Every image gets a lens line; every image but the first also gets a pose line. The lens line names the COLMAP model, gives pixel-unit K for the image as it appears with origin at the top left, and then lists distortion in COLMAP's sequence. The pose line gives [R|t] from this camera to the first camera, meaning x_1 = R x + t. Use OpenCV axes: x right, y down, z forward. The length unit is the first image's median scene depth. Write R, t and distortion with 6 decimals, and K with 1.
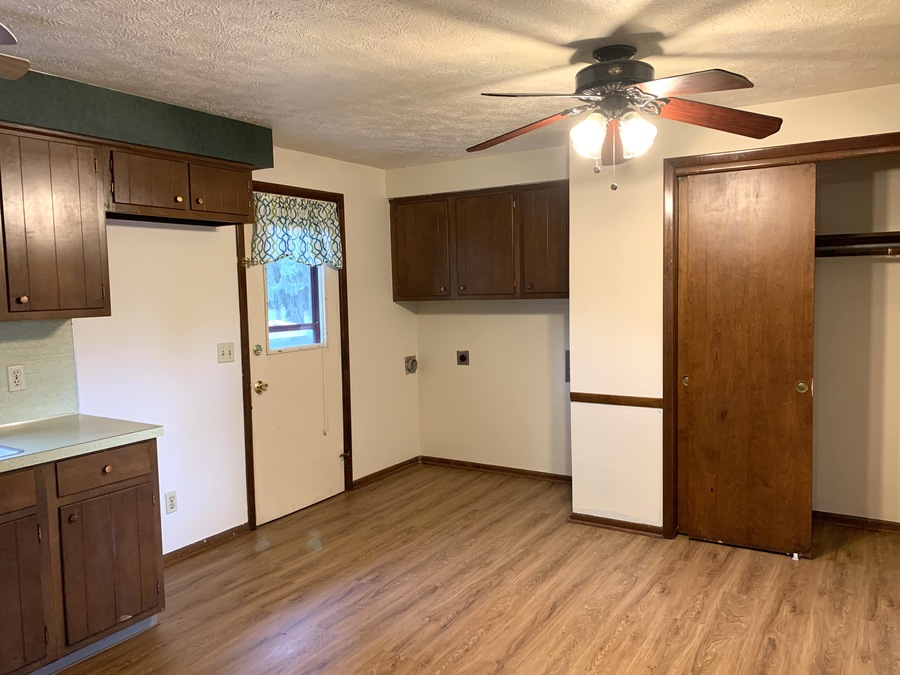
lens RADIAL K [[693.8, 0, 449.4], [0, 693.8, 338.7], [0, 0, 1]] dist [0.051281, -0.041238]
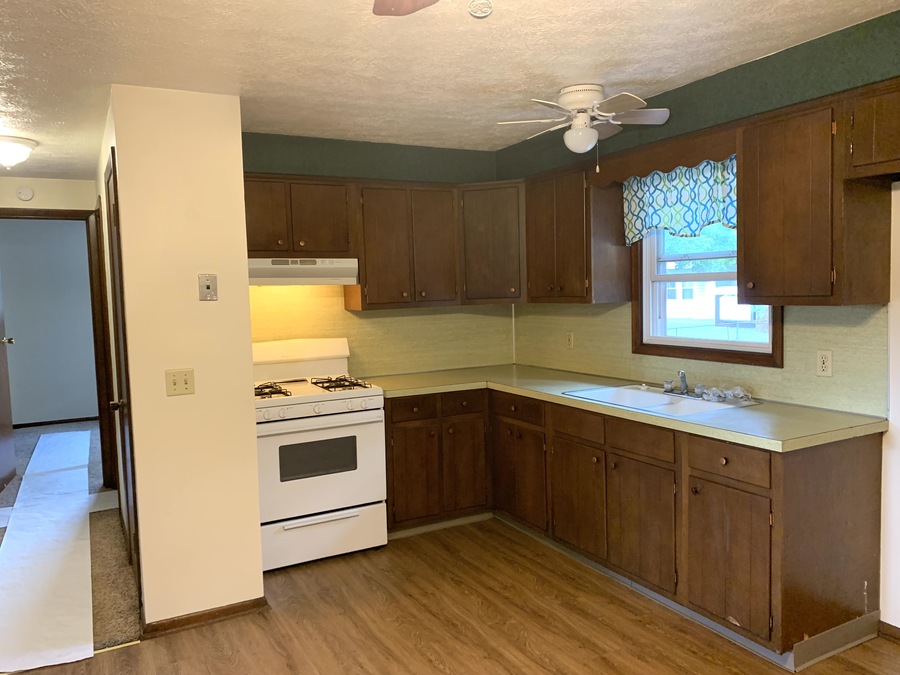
lens RADIAL K [[694.8, 0, 450.0], [0, 694.8, 337.5], [0, 0, 1]] dist [0.004093, 0.001999]
pose [[-0.480794, 0.100464, -0.871060, 0.344232], [-0.027717, 0.991177, 0.129616, -0.065575], [0.876396, 0.086462, -0.473767, 0.724806]]
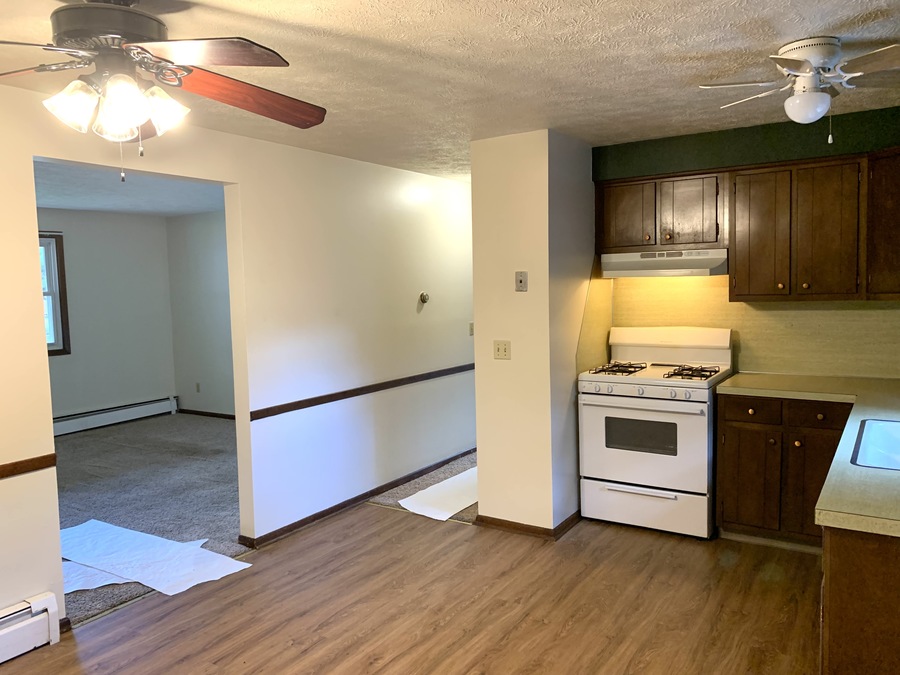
lens RADIAL K [[700.6, 0, 450.0], [0, 700.6, 337.5], [0, 0, 1]] dist [0.035502, -0.058555]
pose [[-0.998878, 0.046815, 0.007097, -0.069437], [0.047348, 0.986517, 0.156662, -0.094850], [0.000333, 0.156823, -0.987627, 1.112435]]
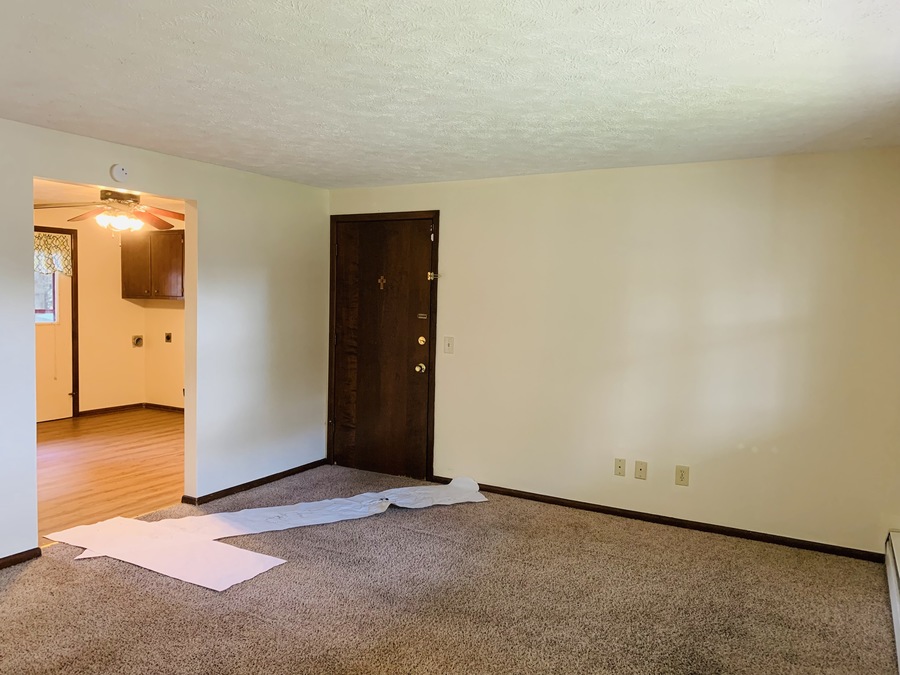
lens RADIAL K [[698.3, 0, 446.5], [0, 698.3, 335.7], [0, 0, 1]] dist [0.060666, -0.071433]
pose [[0.997947, 0.044468, 0.046090, 0.709253], [-0.043579, 0.998847, -0.020126, 0.035541], [-0.046931, 0.018076, 0.998735, -0.739365]]
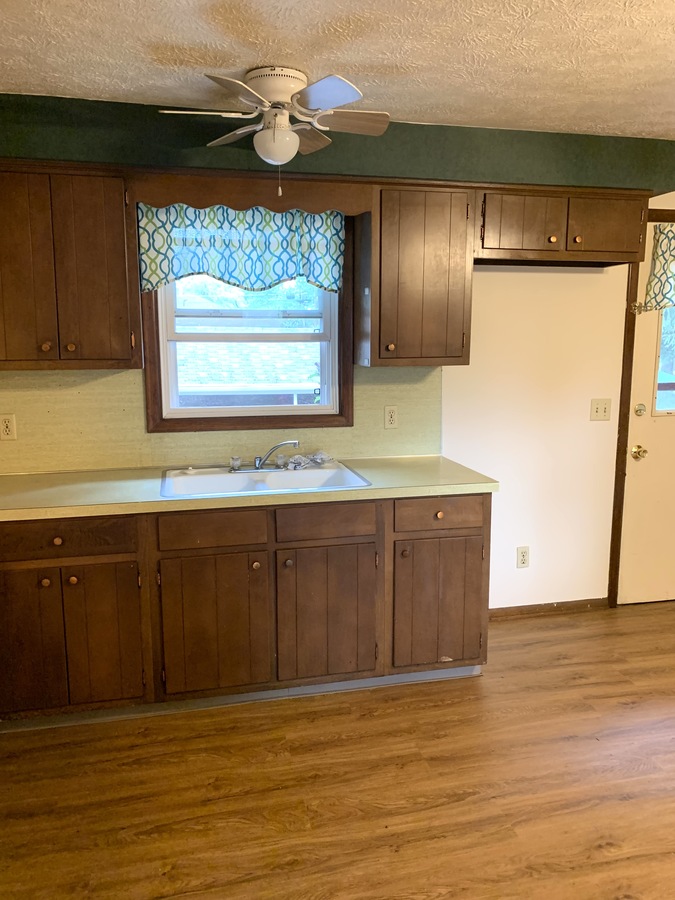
lens RADIAL K [[693.8, 0, 336.7], [0, 693.8, 444.4], [0, 0, 1]] dist [0.051281, -0.041238]
pose [[0.716827, 0.126137, -0.685747, 0.058919], [-0.067641, 0.991442, 0.111660, -0.013012], [0.693963, -0.033657, 0.719224, 0.108208]]
